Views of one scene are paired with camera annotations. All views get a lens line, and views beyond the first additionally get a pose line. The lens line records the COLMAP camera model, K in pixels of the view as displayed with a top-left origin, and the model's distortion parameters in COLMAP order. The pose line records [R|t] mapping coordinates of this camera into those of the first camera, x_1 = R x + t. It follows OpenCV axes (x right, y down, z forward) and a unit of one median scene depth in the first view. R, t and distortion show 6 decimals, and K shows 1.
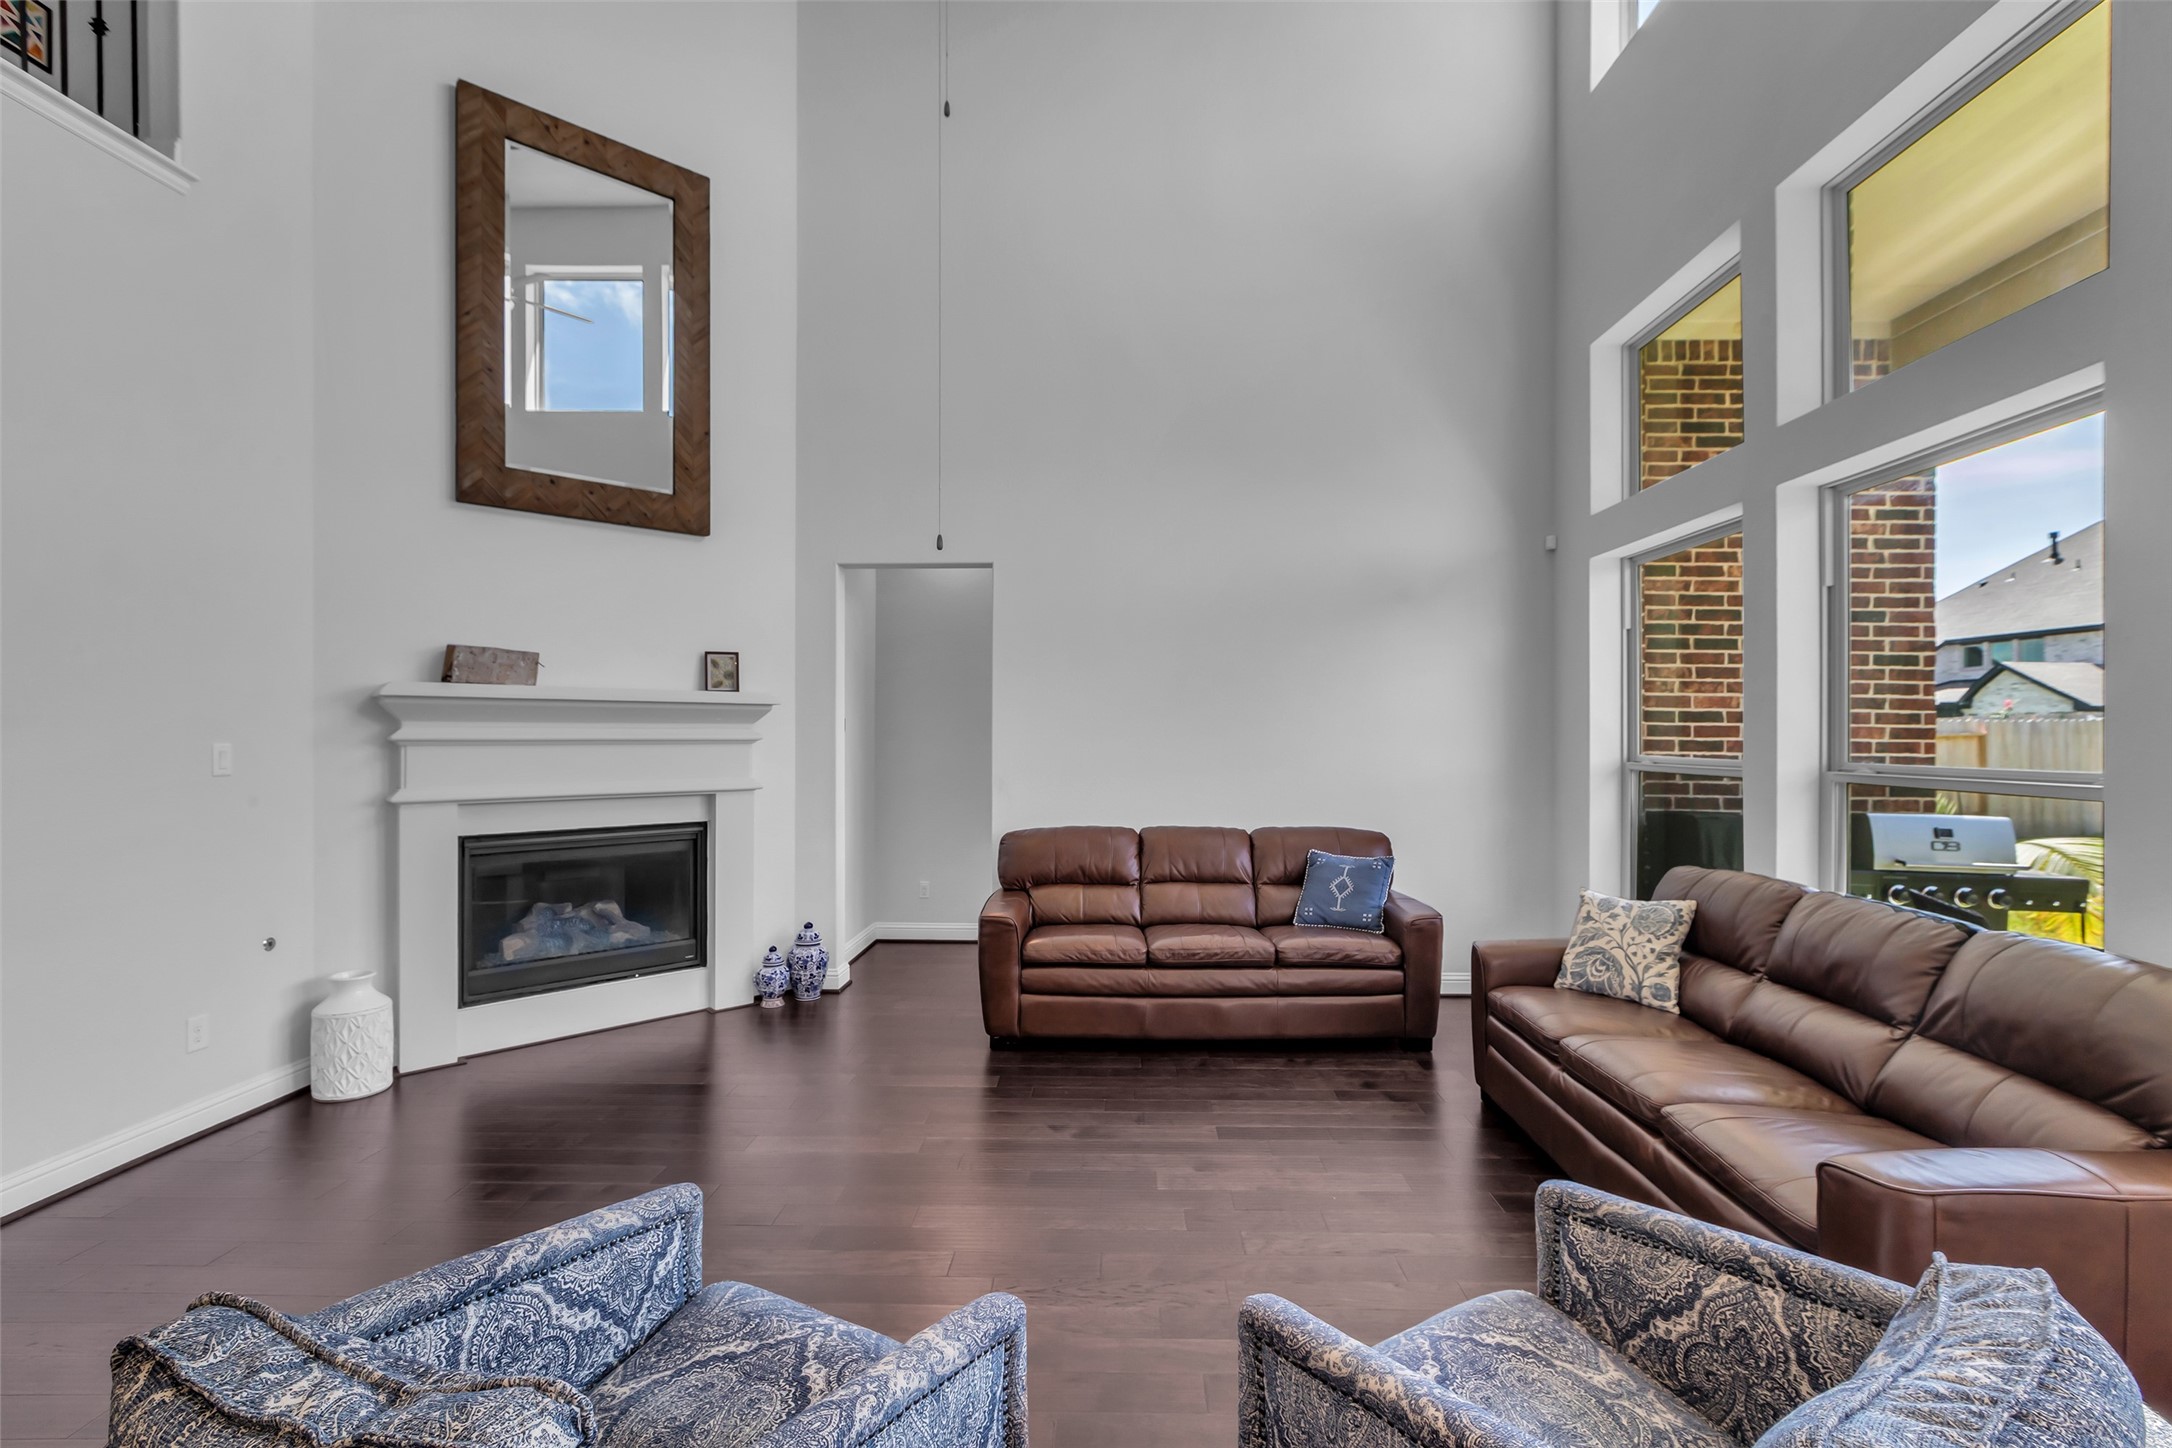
lens RADIAL K [[962.1, 0, 1091.5], [0, 962.1, 732.5], [0, 0, 1]] dist [0.002411, -0.000558]
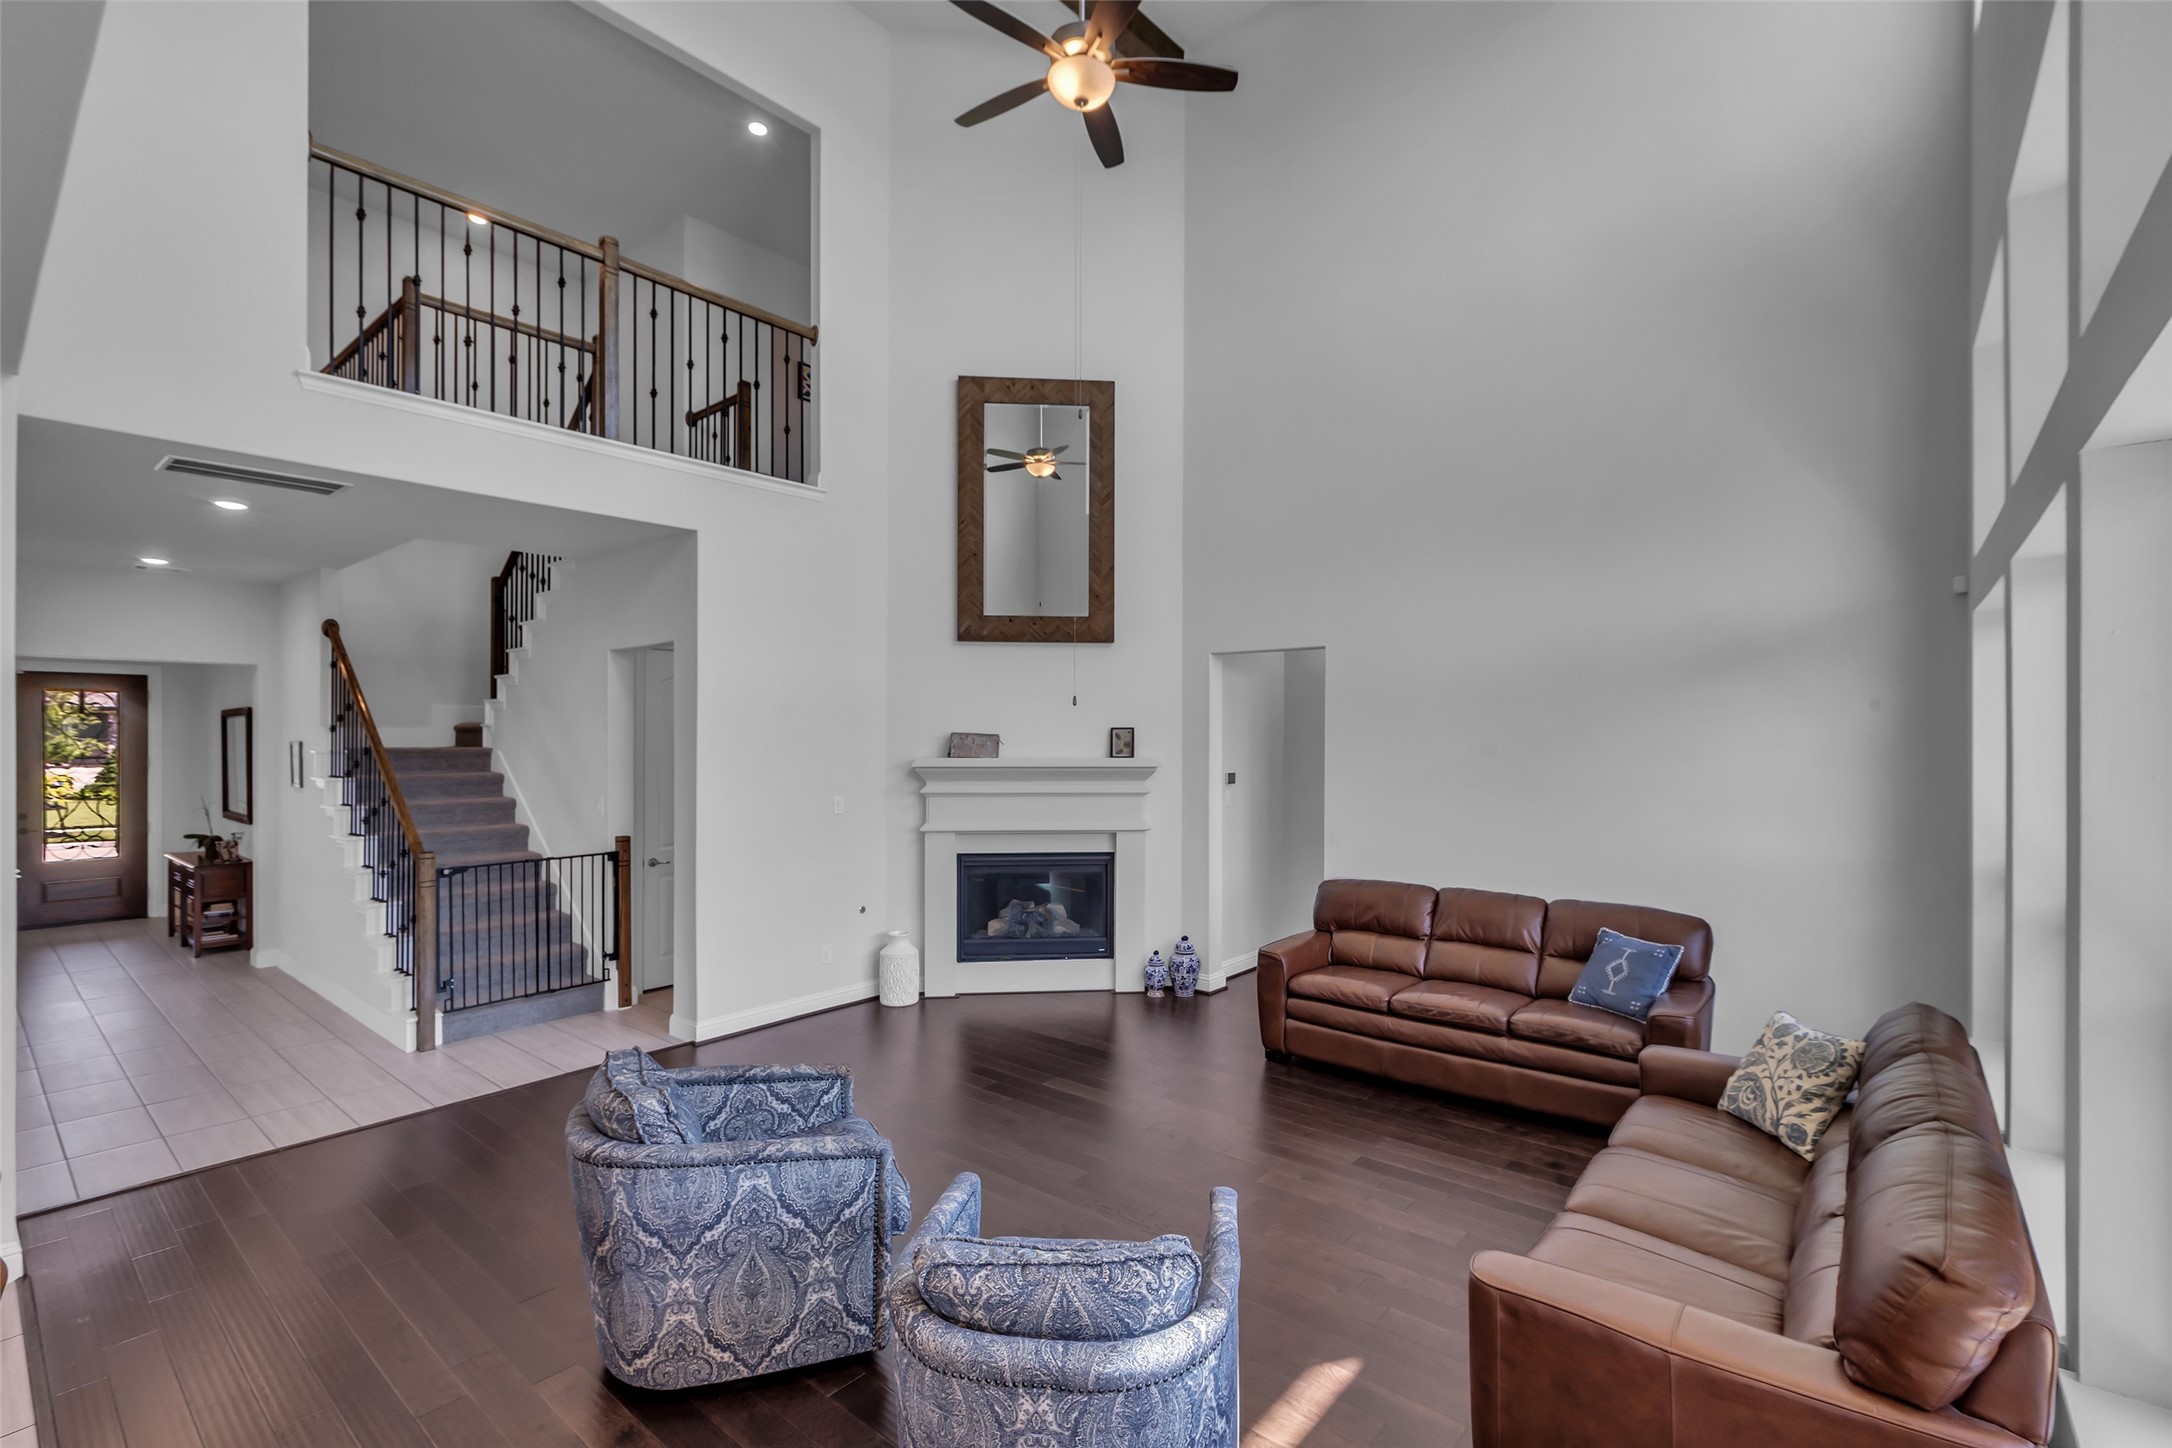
lens RADIAL K [[962.1, 0, 1090.0], [0, 962.1, 725.9], [0, 0, 1]] dist [0.002411, -0.000558]
pose [[0.786058, -0.007019, -0.618113, 0.479302], [0.002359, 0.999962, -0.008354, -0.086054], [0.618148, 0.005109, 0.786045, -0.106905]]
